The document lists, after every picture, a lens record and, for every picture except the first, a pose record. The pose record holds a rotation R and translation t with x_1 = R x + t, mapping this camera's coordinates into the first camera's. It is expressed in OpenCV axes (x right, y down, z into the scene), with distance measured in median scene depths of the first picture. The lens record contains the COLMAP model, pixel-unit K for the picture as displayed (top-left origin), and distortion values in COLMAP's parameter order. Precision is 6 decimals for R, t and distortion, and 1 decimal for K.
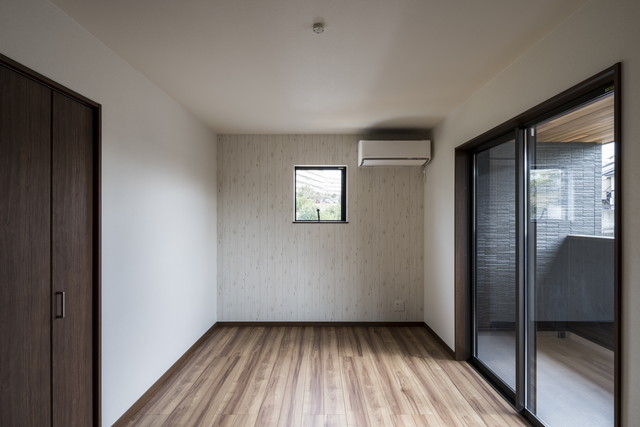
lens RADIAL K [[313.2, 0, 319.1], [0, 313.2, 221.4], [0, 0, 1]] dist [0.000753, -0.000083]
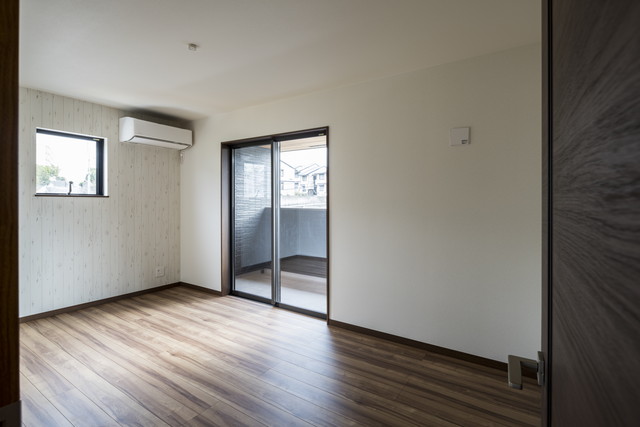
lens RADIAL K [[309.2, 0, 318.6], [0, 309.2, 203.5], [0, 0, 1]] dist [0.000631, 0.000122]
pose [[0.556348, -0.002635, 0.830945, -0.355054], [0.005004, 0.999987, -0.000180, 0.029685], [-0.830934, 0.004258, 0.556354, -0.086062]]
